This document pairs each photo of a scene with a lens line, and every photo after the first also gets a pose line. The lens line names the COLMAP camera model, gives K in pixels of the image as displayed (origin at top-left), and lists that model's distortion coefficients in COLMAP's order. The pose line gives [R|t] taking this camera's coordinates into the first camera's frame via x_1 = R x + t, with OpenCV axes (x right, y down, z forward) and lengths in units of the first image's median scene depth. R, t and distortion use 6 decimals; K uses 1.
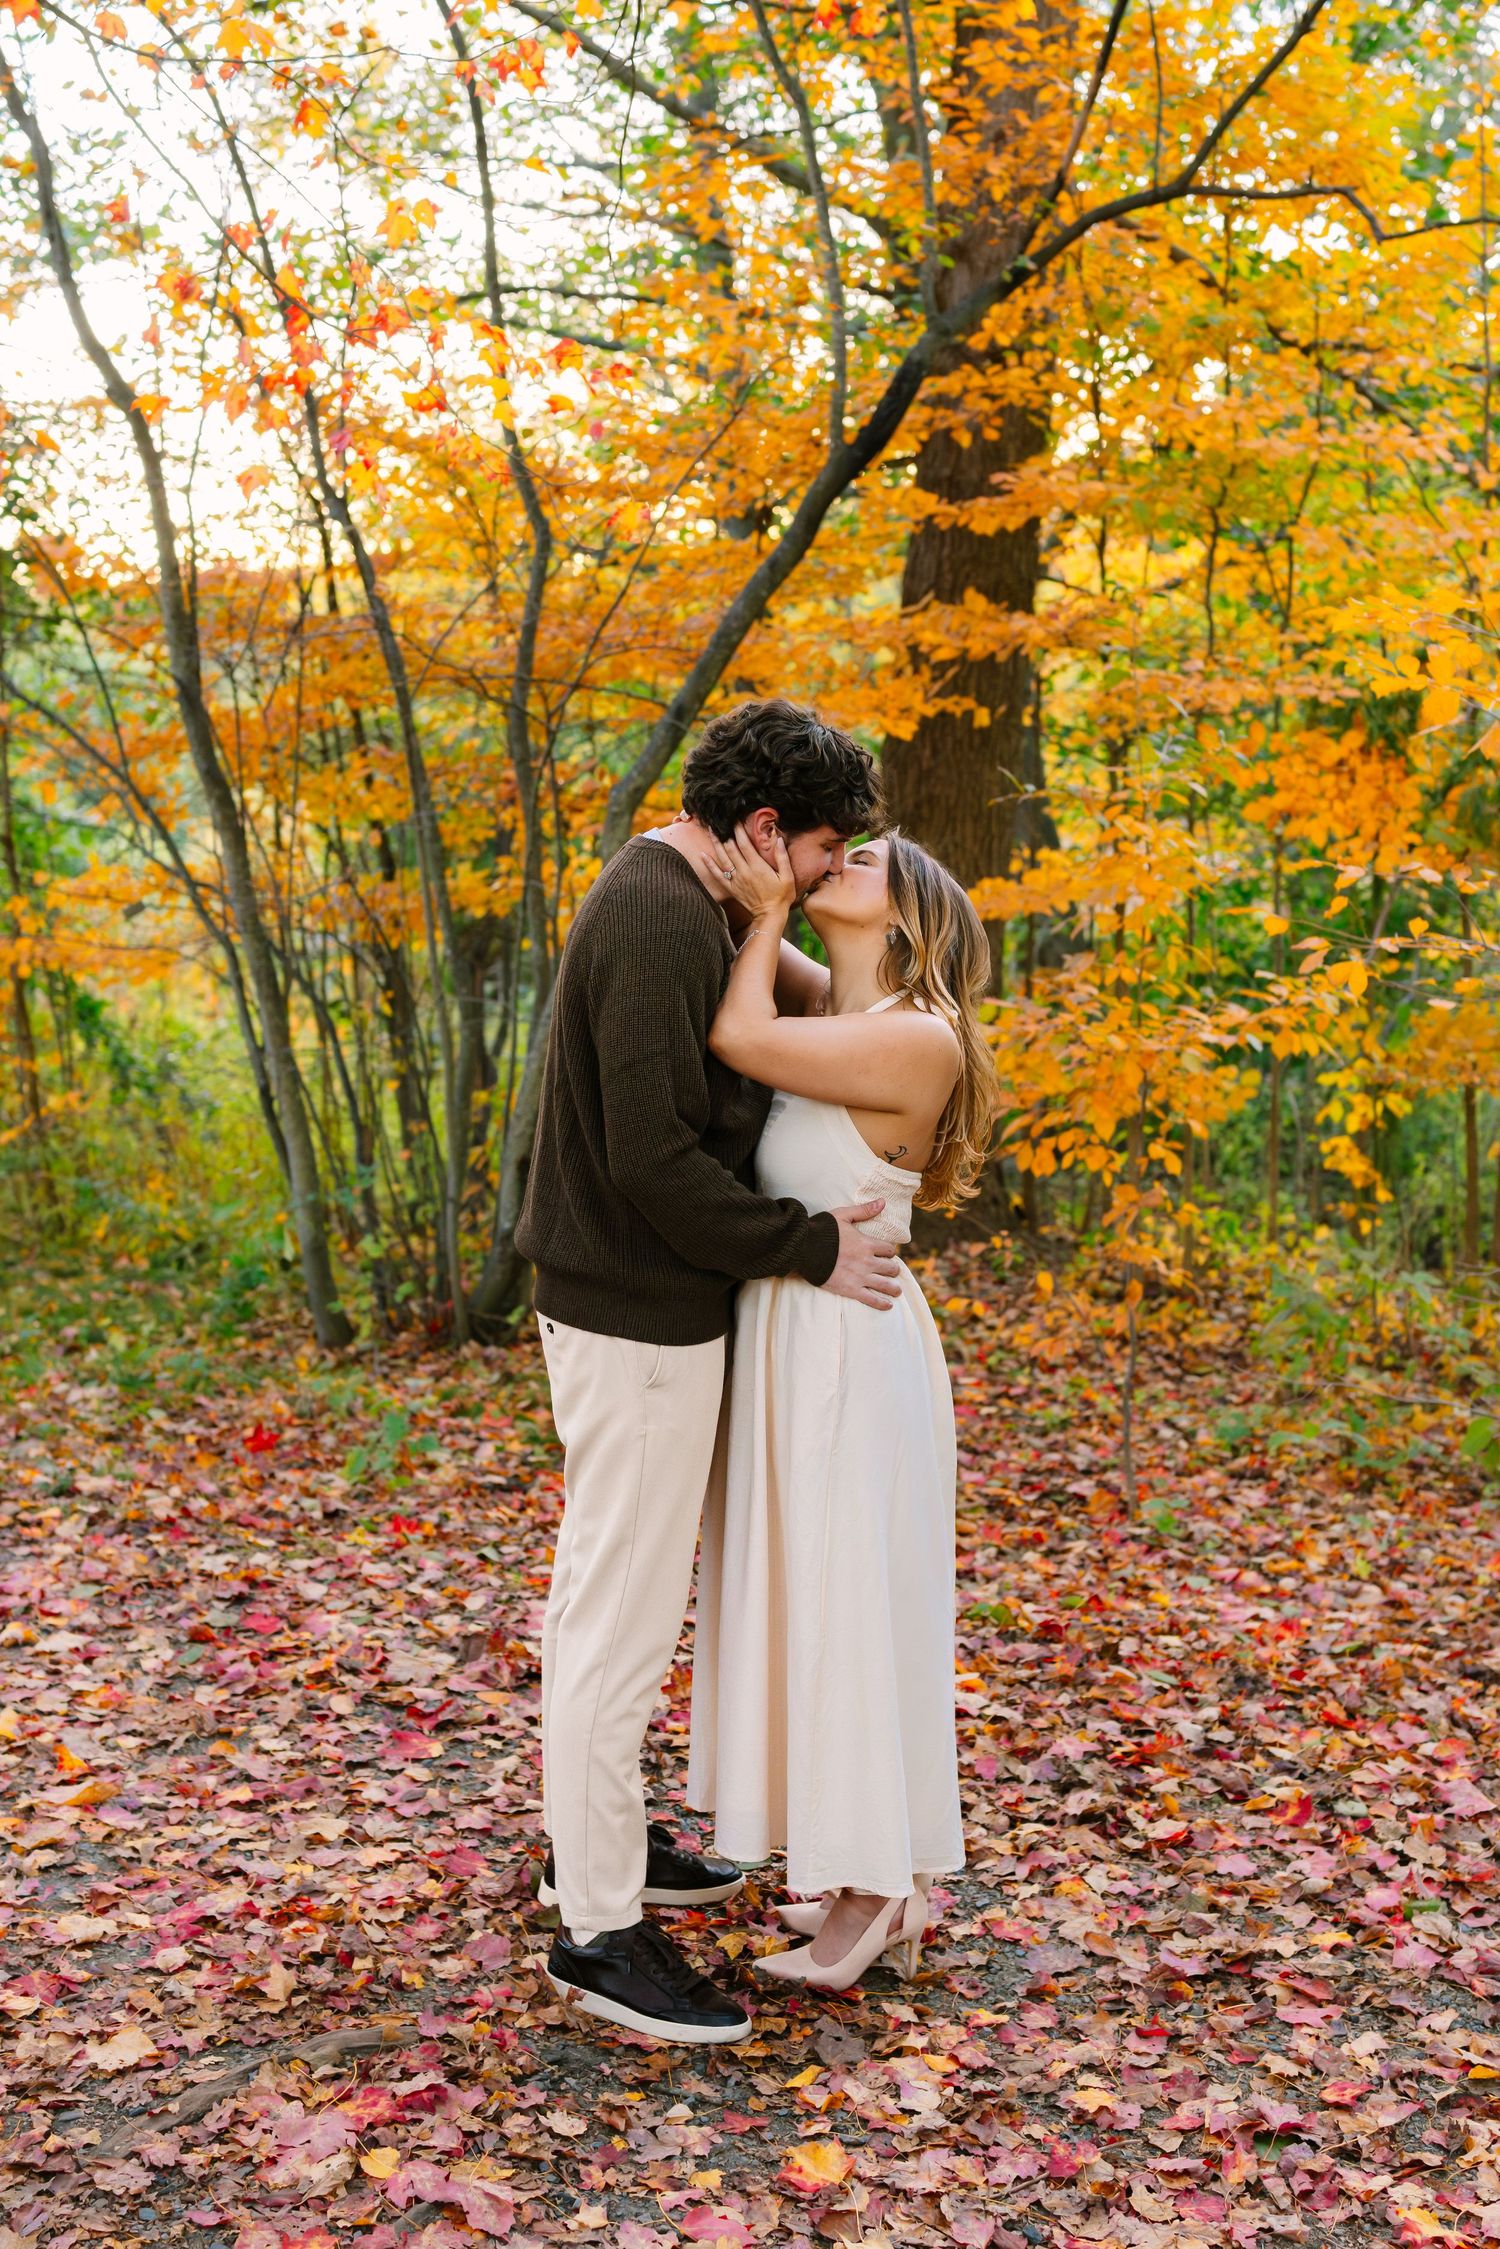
lens RADIAL K [[2583.5, 0, 787.0], [0, 2583.5, 1082.6], [0, 0, 1]] dist [0.006518, -0.032088]
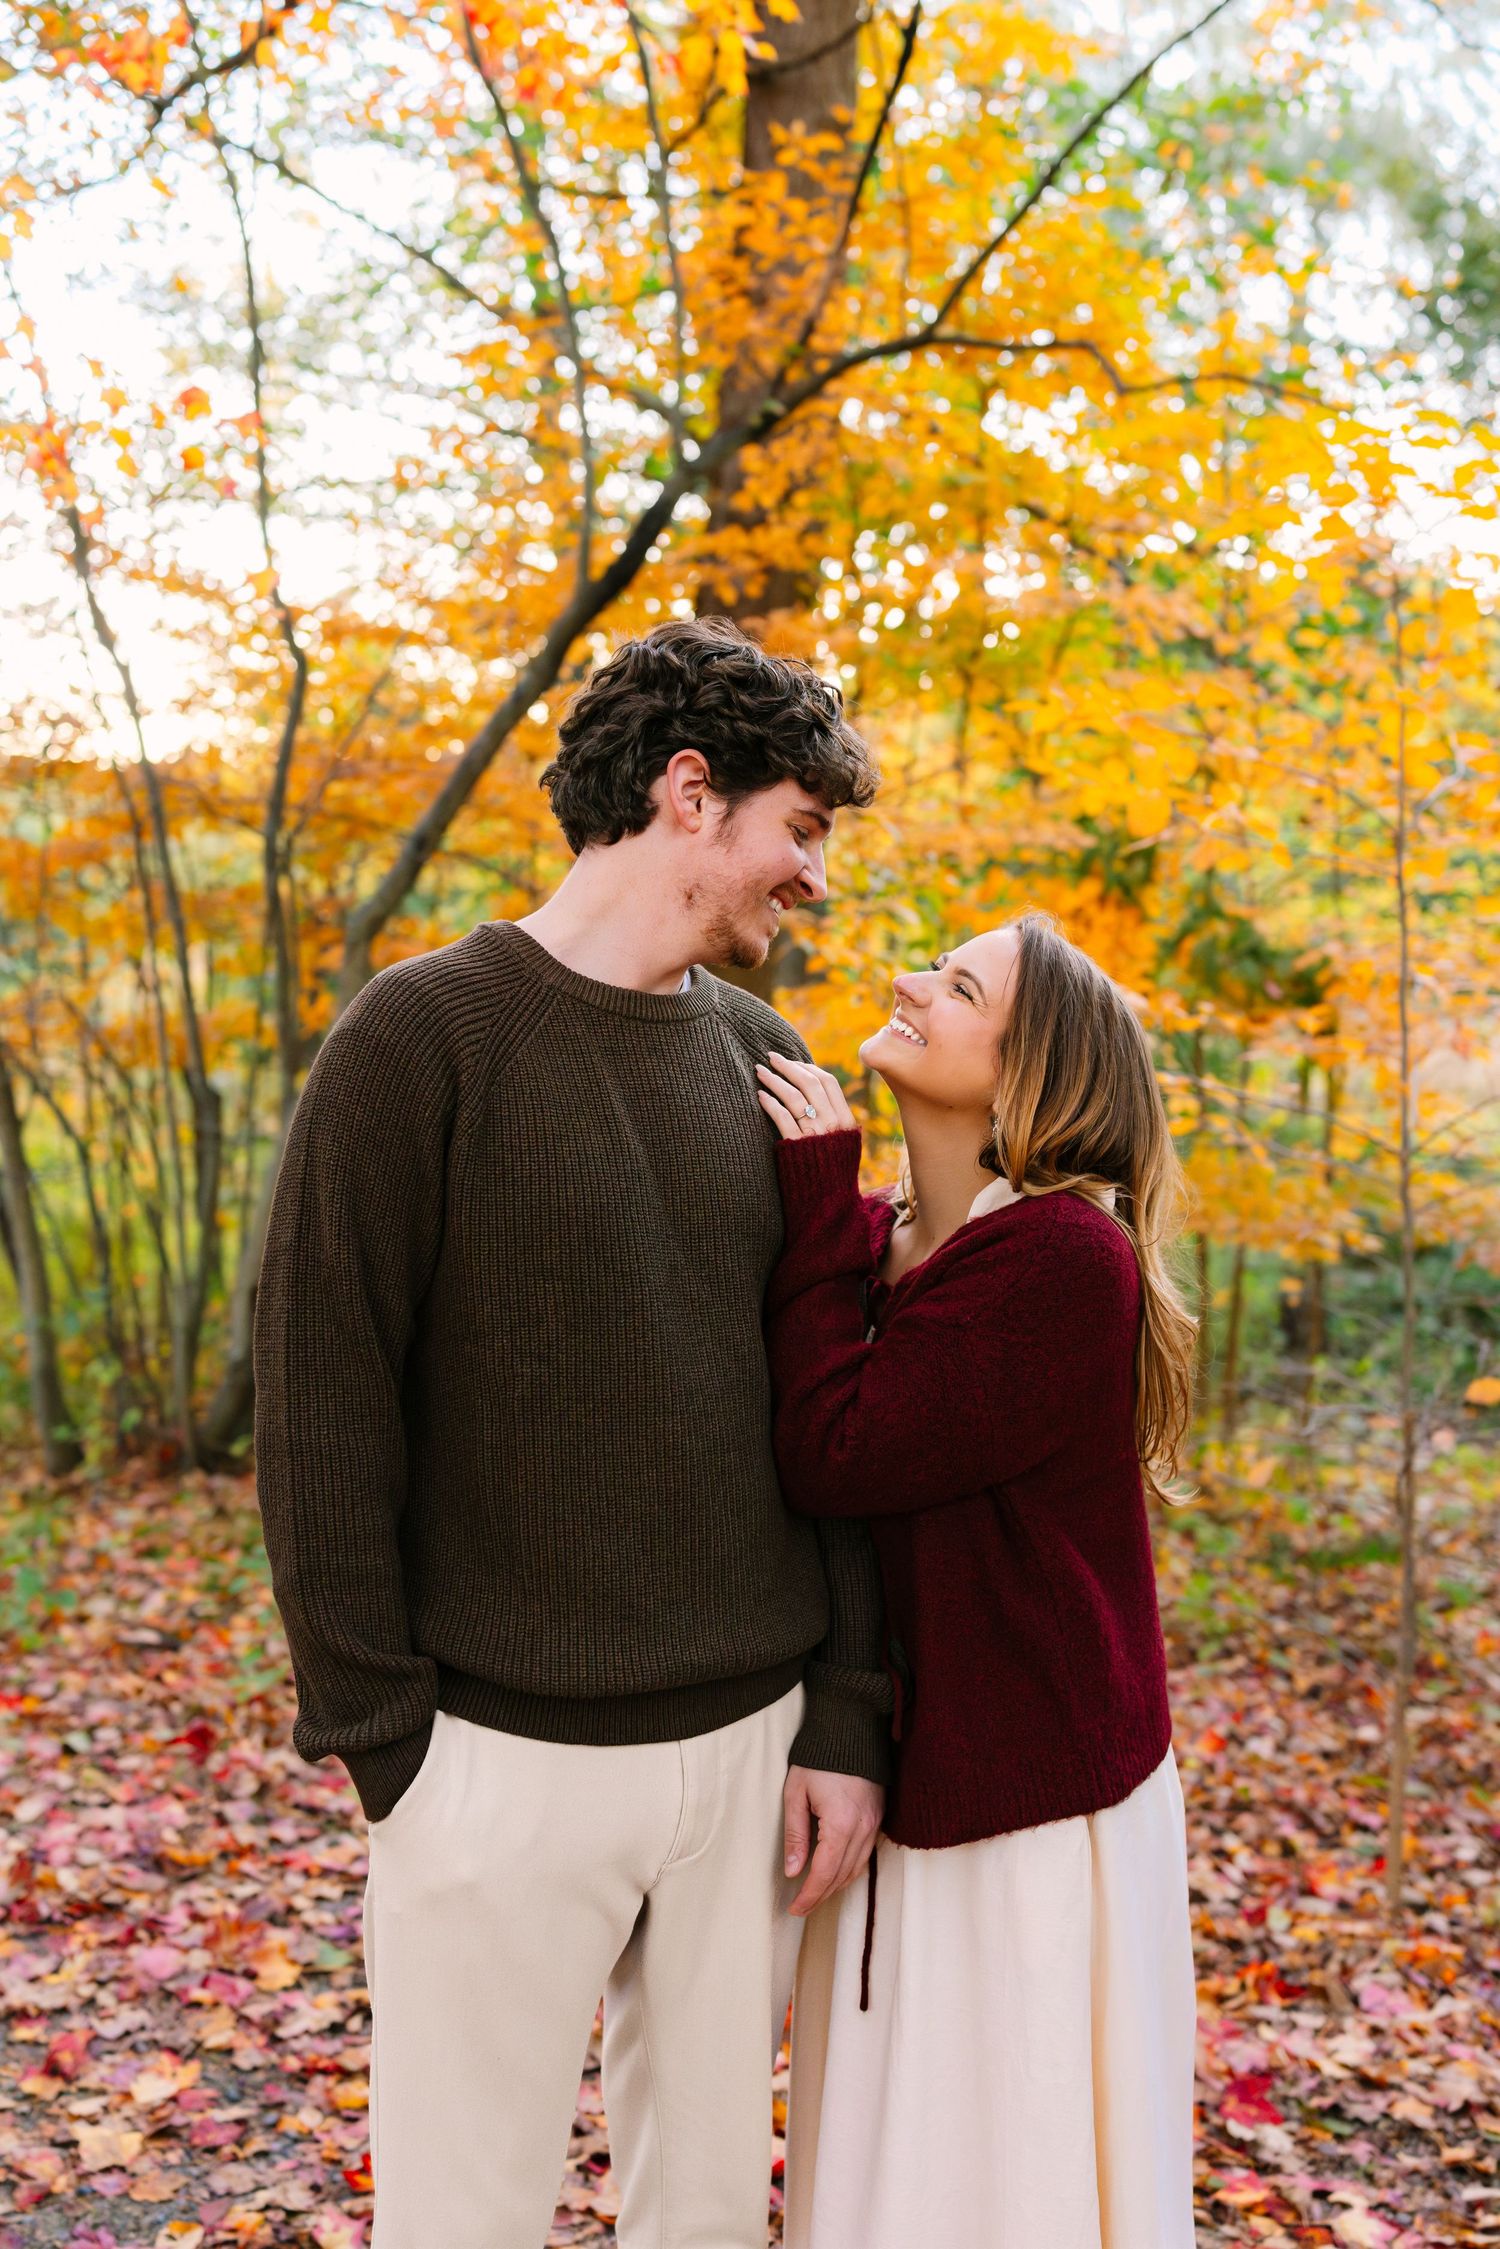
lens RADIAL K [[2301.1, 0, 746.6], [0, 2301.1, 1090.1], [0, 0, 1]] dist [-0.005185, 0.001861]
pose [[0.998285, 0.025080, 0.052904, 0.075240], [-0.022153, 0.998229, -0.055202, -0.001780], [-0.054195, 0.053935, 0.997073, 0.217870]]
